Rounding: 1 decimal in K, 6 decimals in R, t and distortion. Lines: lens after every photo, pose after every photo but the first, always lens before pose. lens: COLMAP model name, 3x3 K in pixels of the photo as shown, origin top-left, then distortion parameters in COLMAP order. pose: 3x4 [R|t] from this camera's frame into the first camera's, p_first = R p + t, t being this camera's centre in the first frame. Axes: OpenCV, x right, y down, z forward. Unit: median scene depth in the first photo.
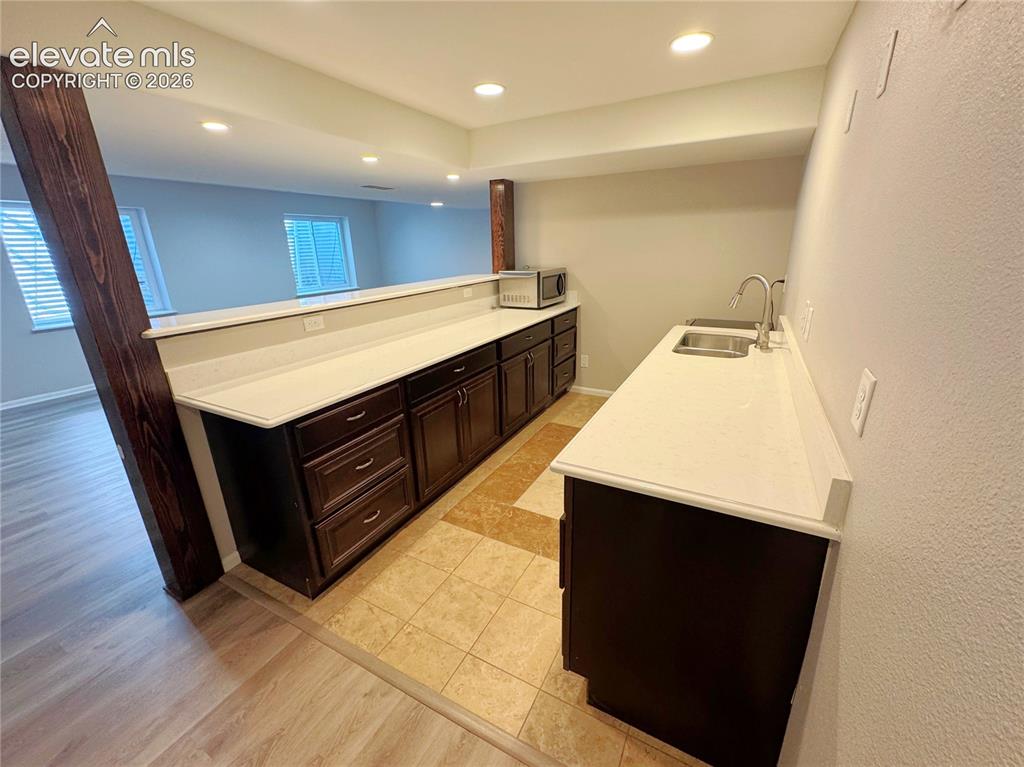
lens RADIAL K [[412.0, 0, 503.4], [0, 412.0, 382.3], [0, 0, 1]] dist [0.001907, 0.000020]
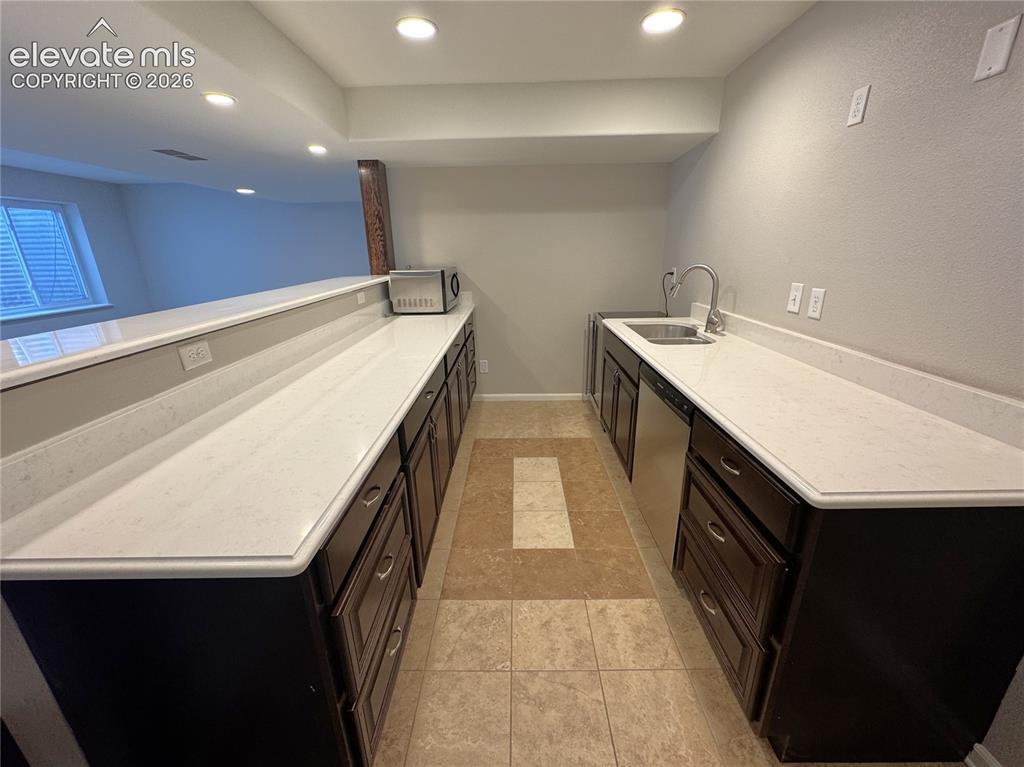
lens RADIAL K [[412.0, 0, 513.4], [0, 412.0, 382.0], [0, 0, 1]] dist [0.001907, 0.000020]
pose [[0.883034, -0.140343, 0.447833, -0.211017], [0.146380, 0.988999, 0.021304, -0.033444], [-0.445896, 0.046742, 0.893863, 0.175167]]
